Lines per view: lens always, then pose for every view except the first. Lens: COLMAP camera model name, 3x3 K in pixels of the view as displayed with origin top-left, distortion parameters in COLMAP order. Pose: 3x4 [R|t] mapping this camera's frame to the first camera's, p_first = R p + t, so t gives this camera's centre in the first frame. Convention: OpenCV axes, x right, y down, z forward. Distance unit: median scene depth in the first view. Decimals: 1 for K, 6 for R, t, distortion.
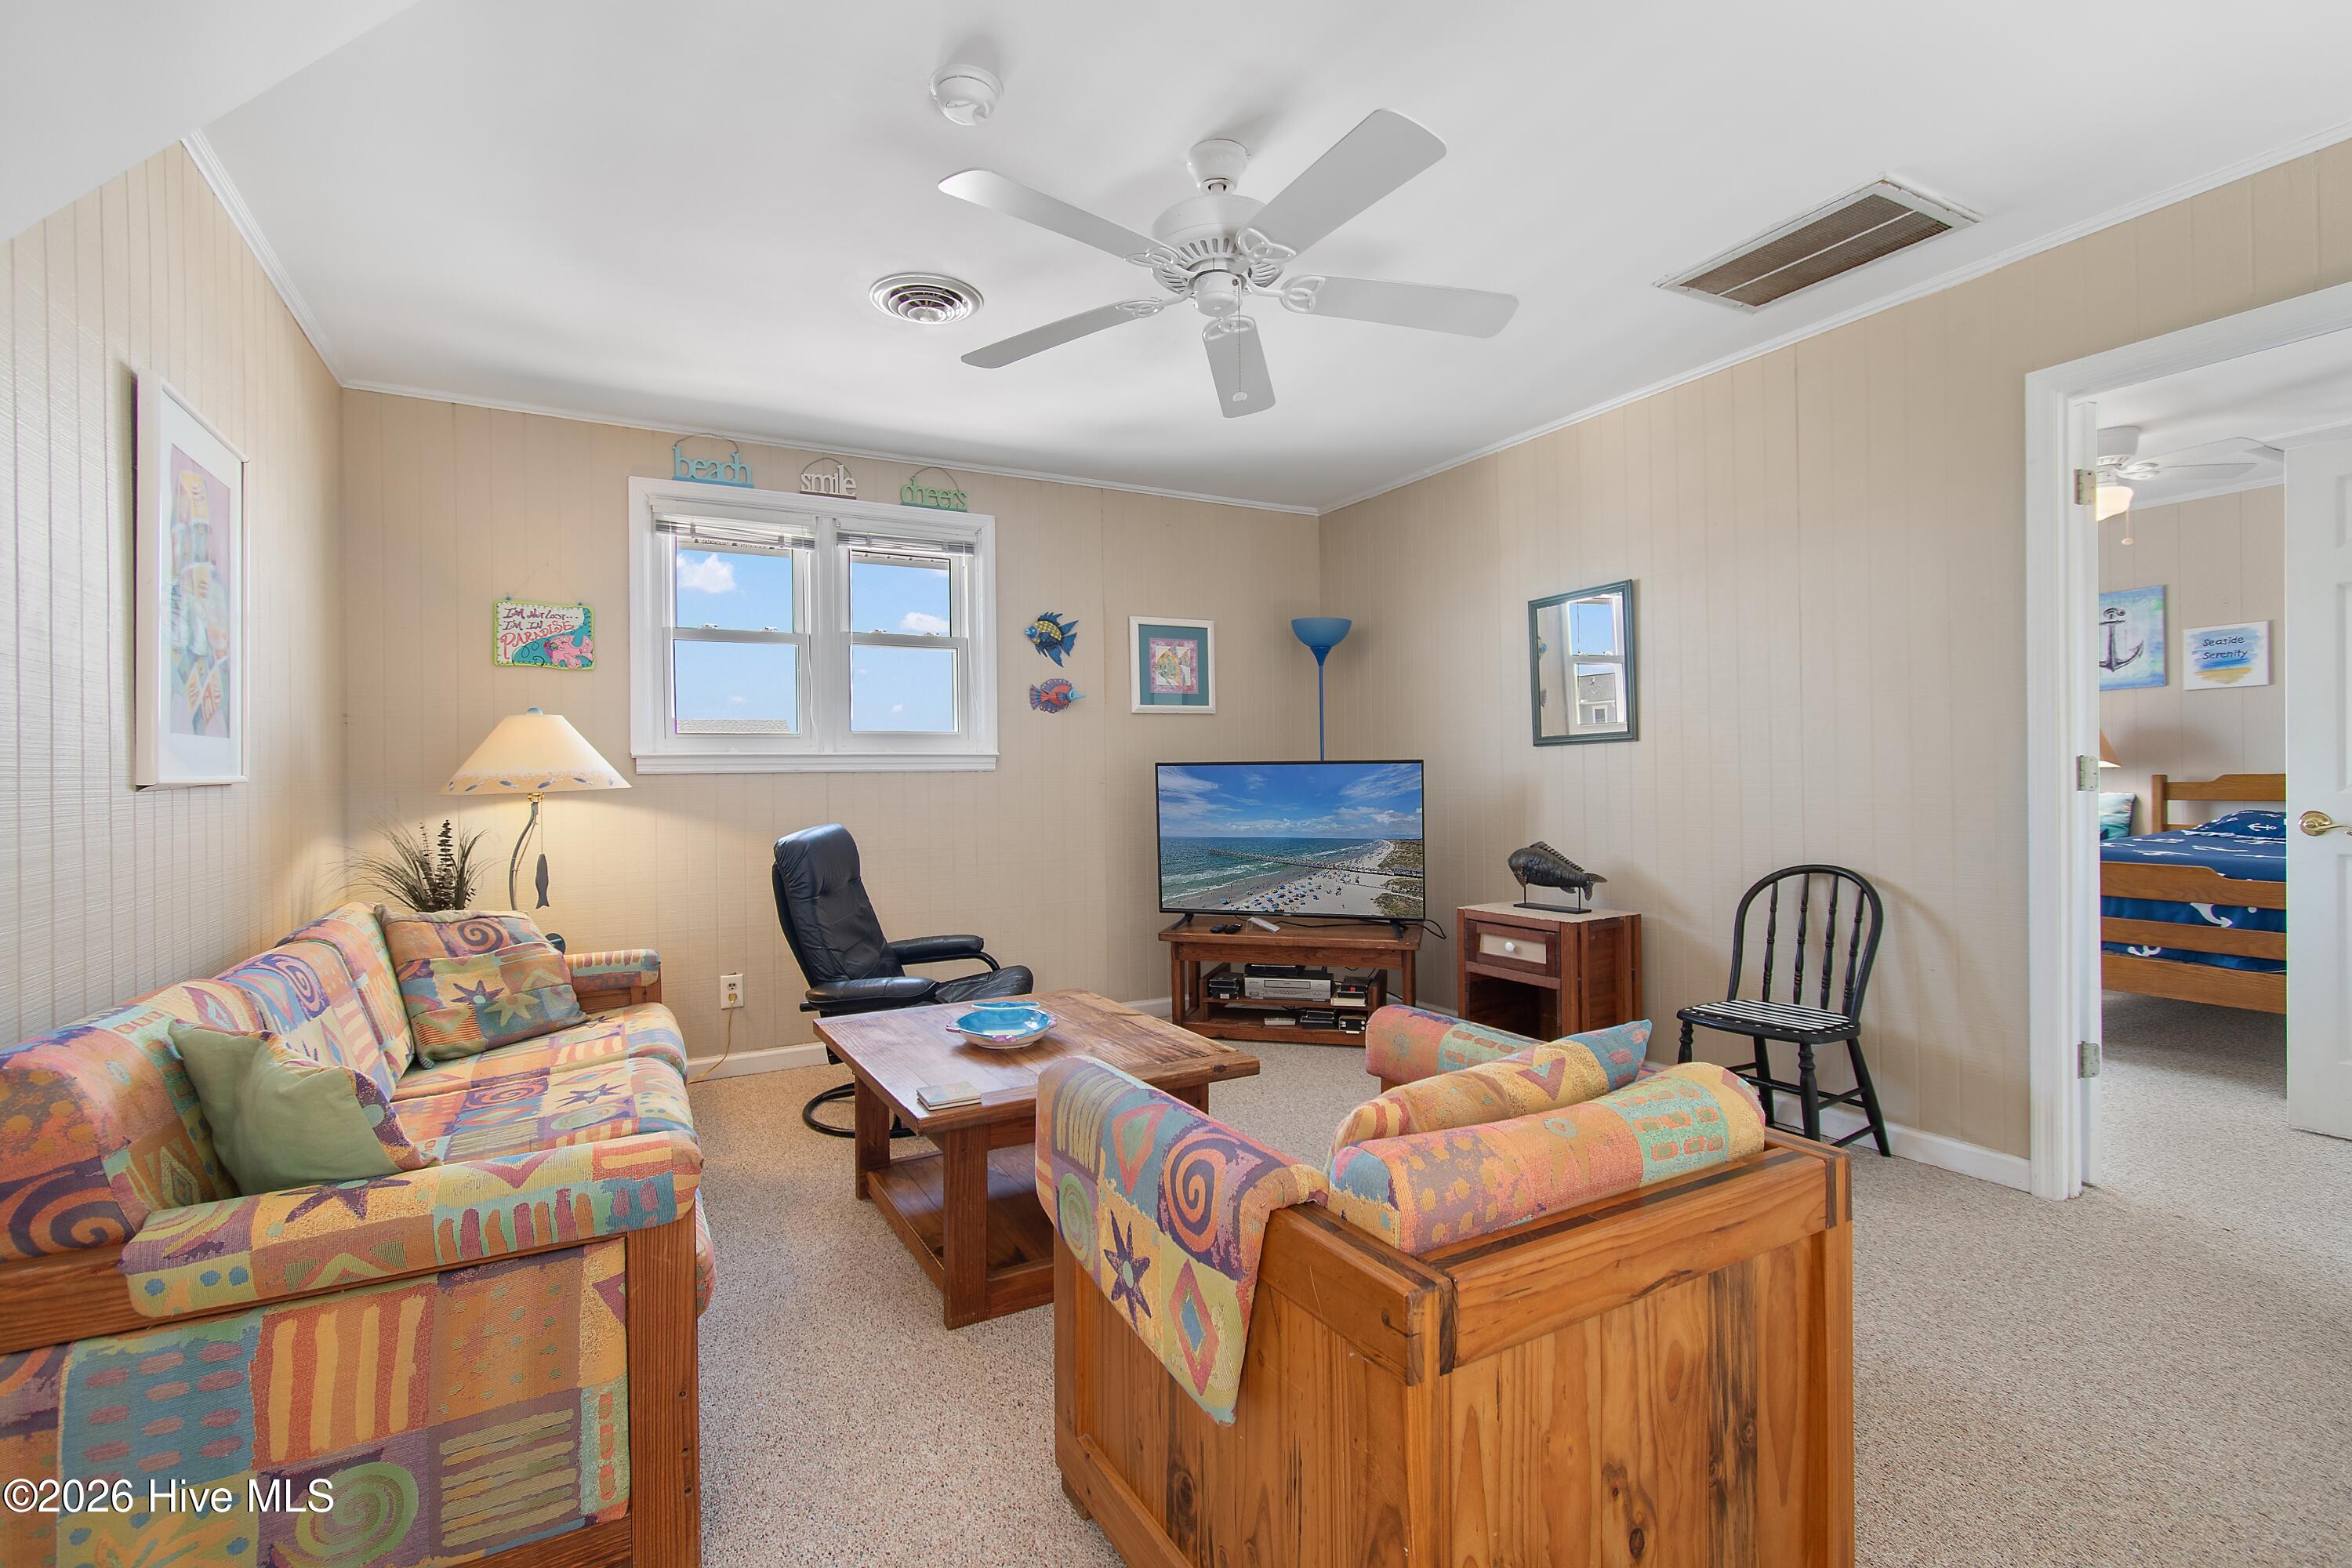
lens RADIAL K [[1043.2, 0, 1176.0], [0, 1043.2, 784.0], [0, 0, 1]] dist [0.000250, -0.000343]
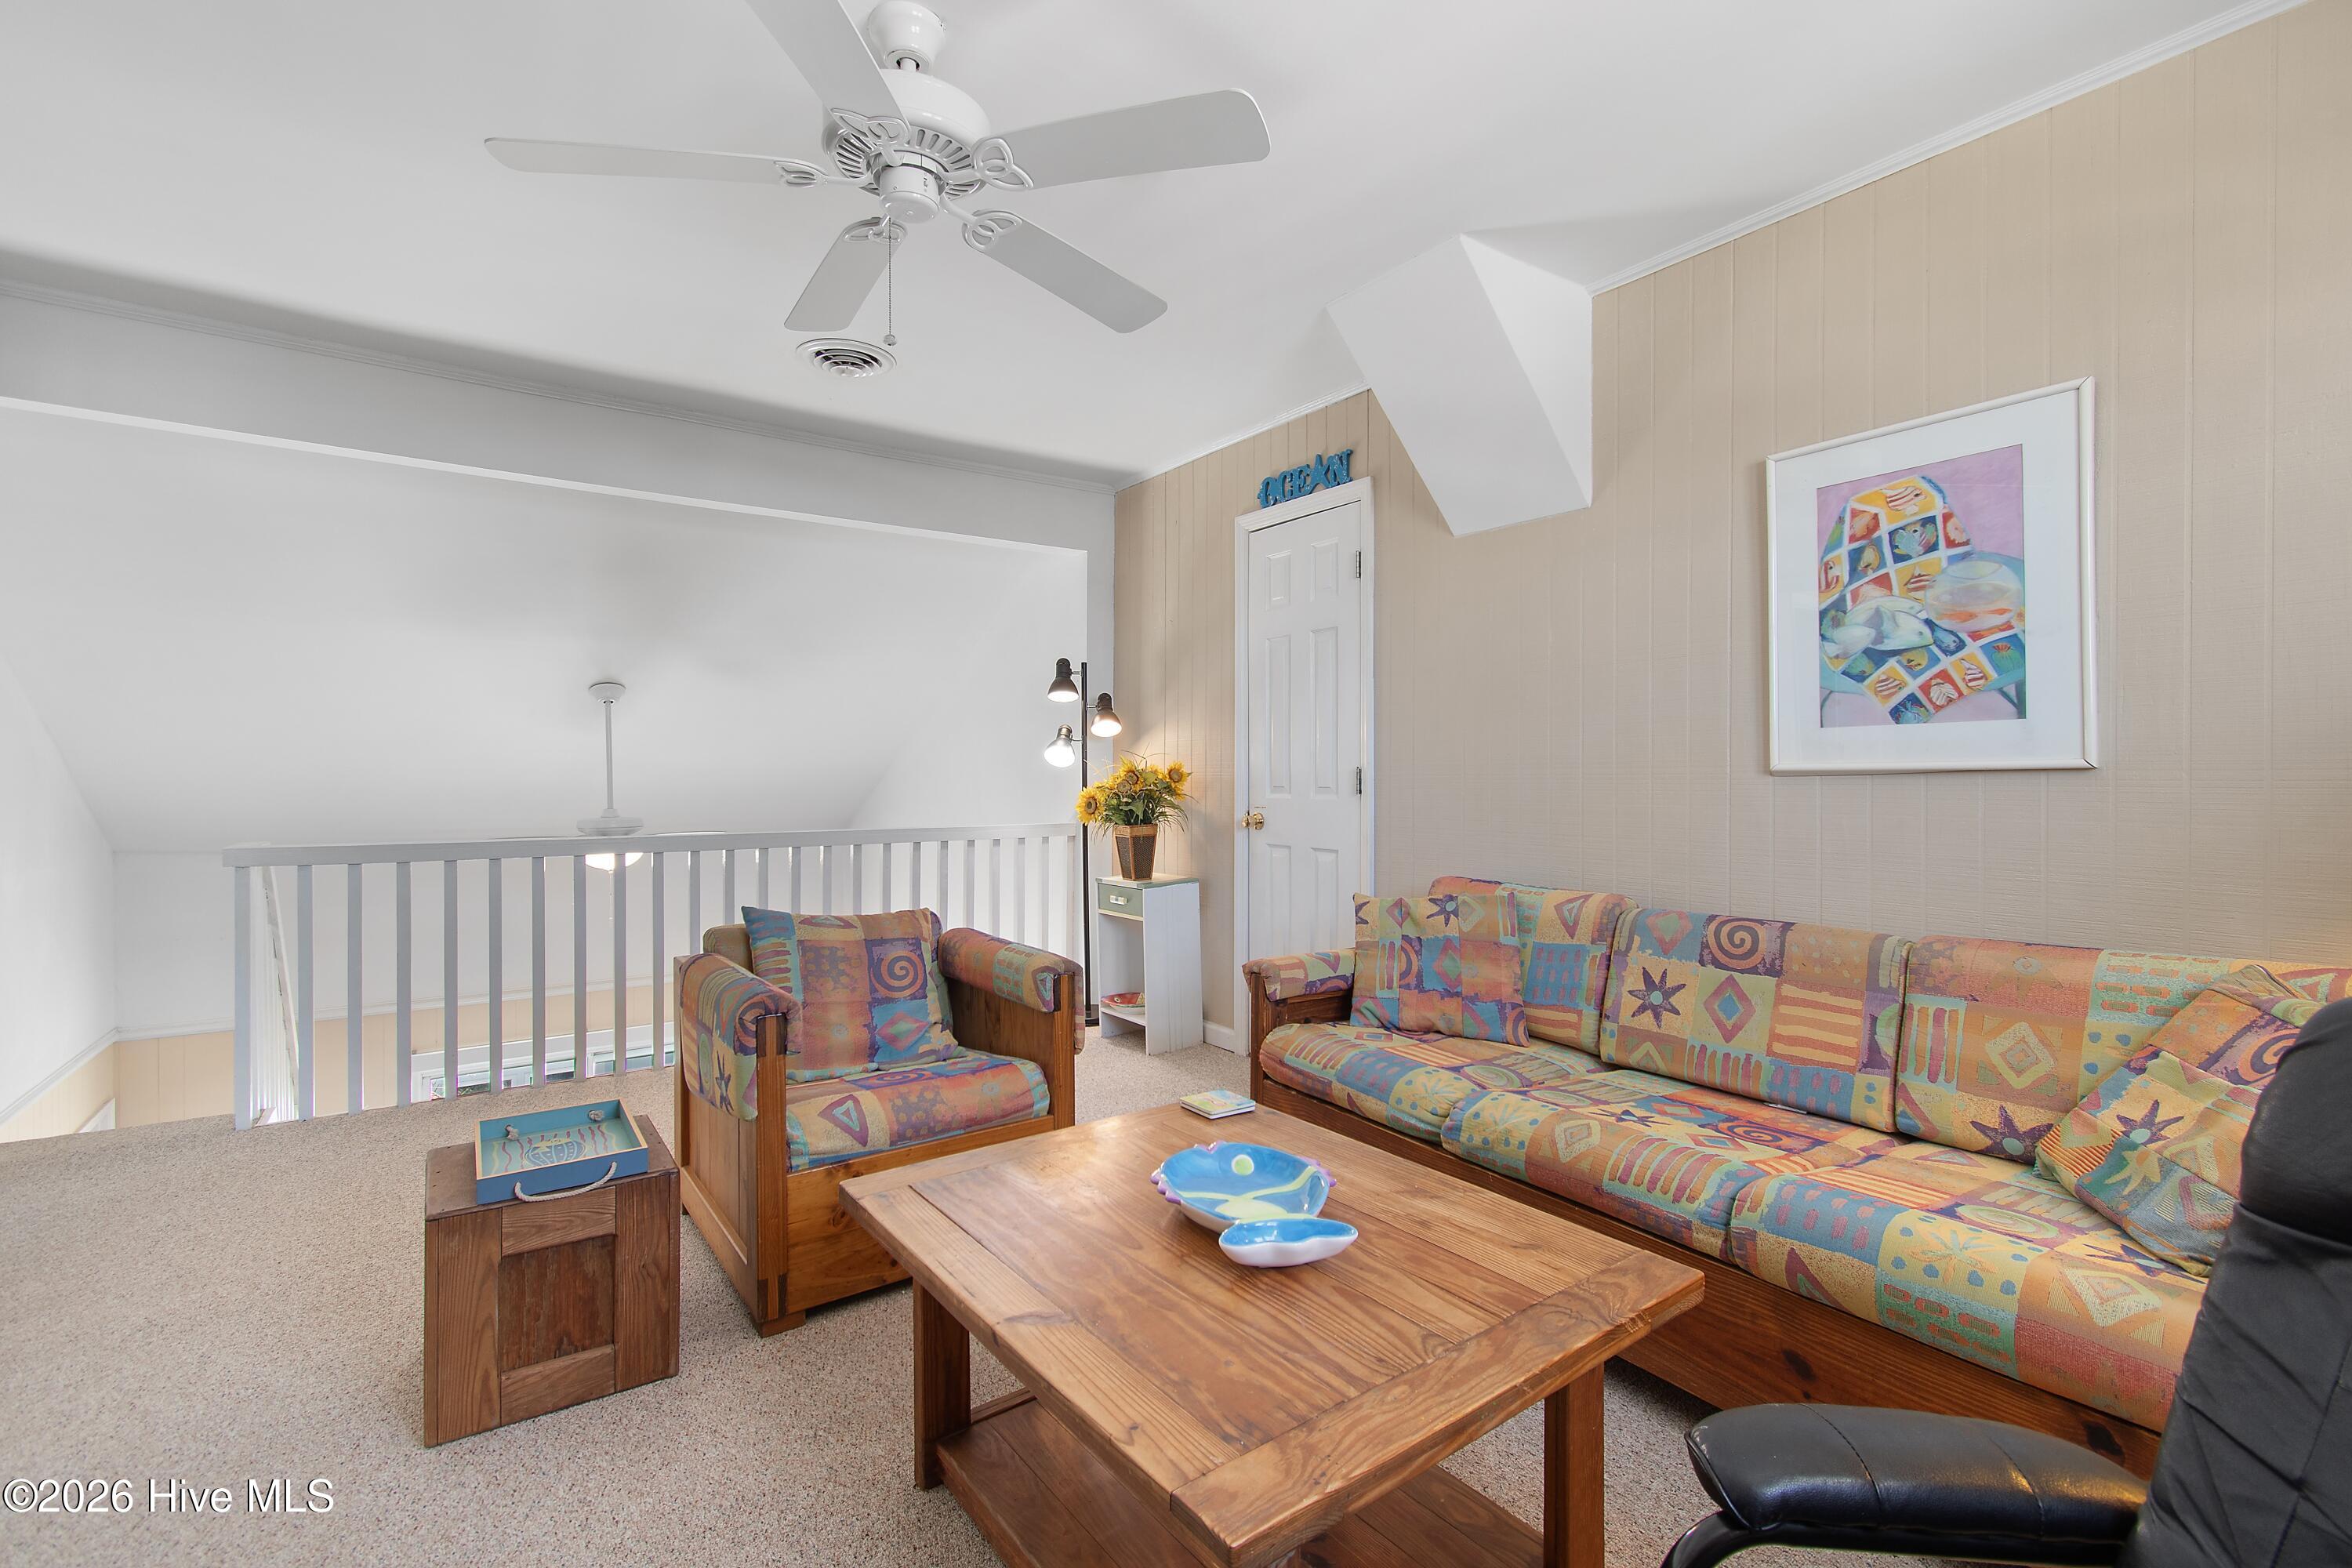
lens RADIAL K [[1043.2, 0, 1176.0], [0, 1043.2, 784.0], [0, 0, 1]] dist [0.000250, -0.000343]
pose [[-0.992970, 0.017293, -0.117094, -0.033950], [0.015388, 0.999734, 0.017151, -0.006983], [0.117360, 0.015228, -0.992973, 0.928760]]
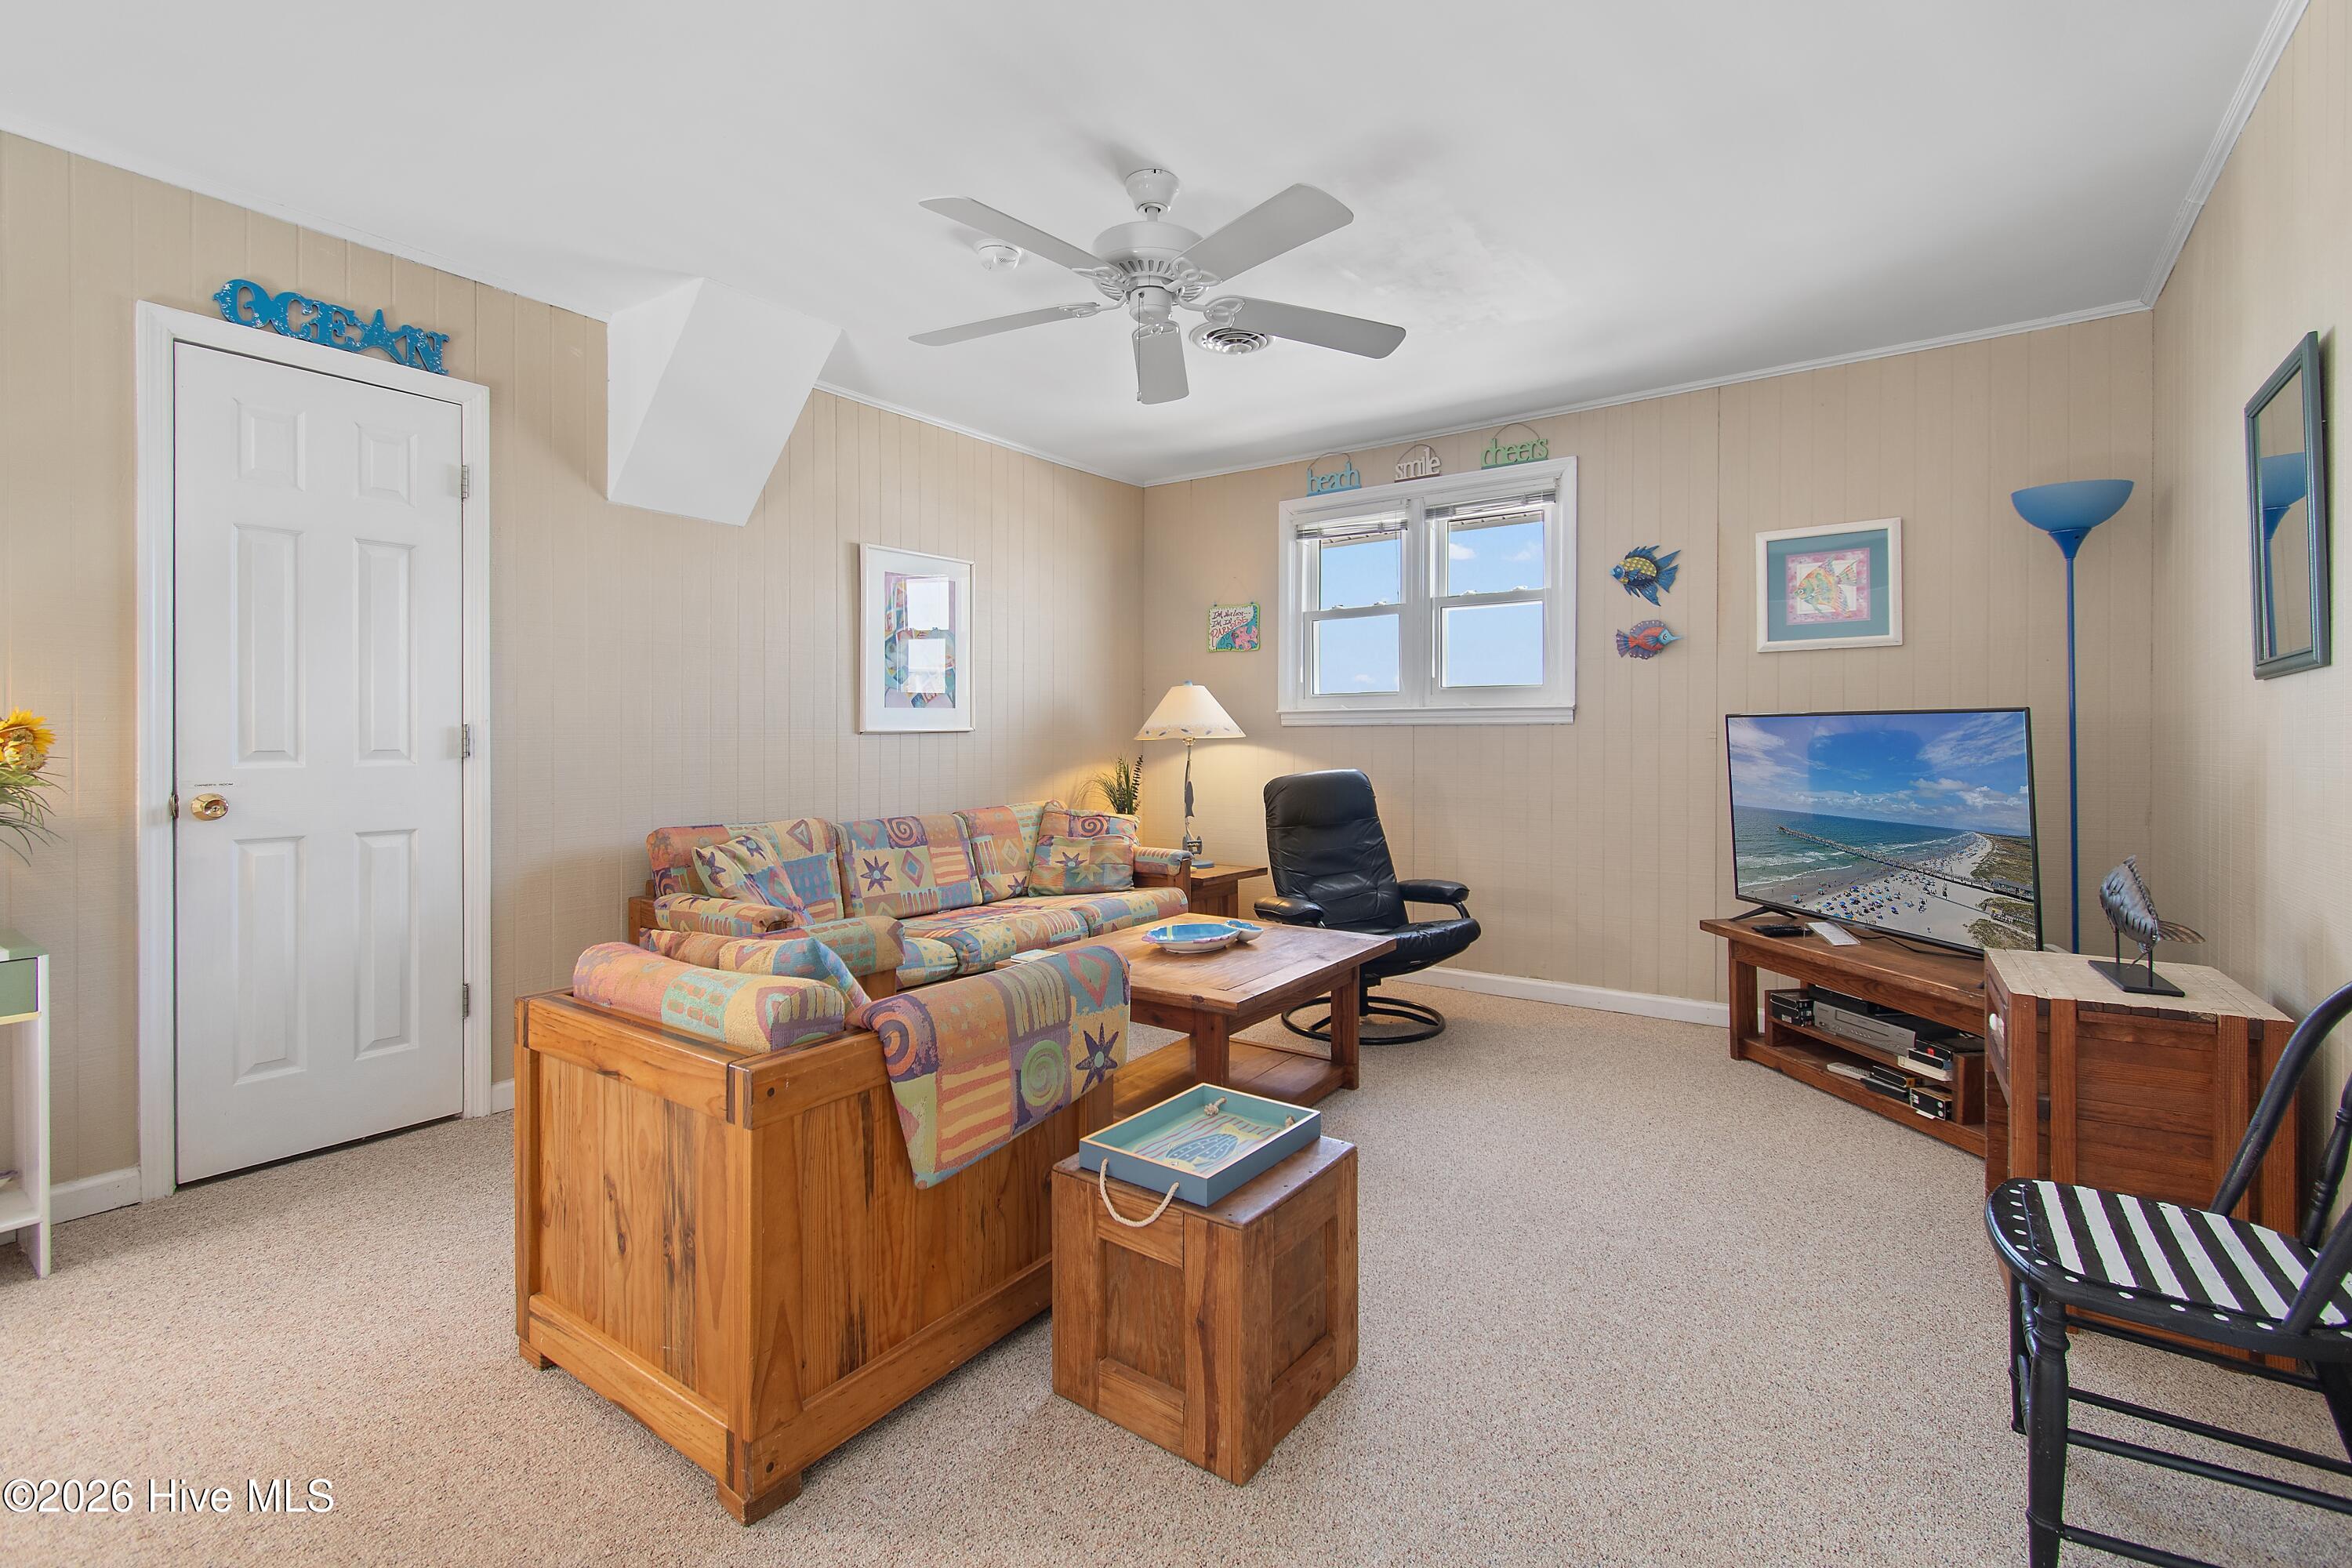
lens RADIAL K [[1040.9, 0, 1184.1], [0, 1040.9, 741.4], [0, 0, 1]] dist [0.001332, 0.000071]
pose [[0.440514, 0.017197, -0.897581, 0.538316], [-0.009208, 0.999850, 0.014638, -0.007238], [0.897699, 0.001817, 0.440606, 0.267083]]
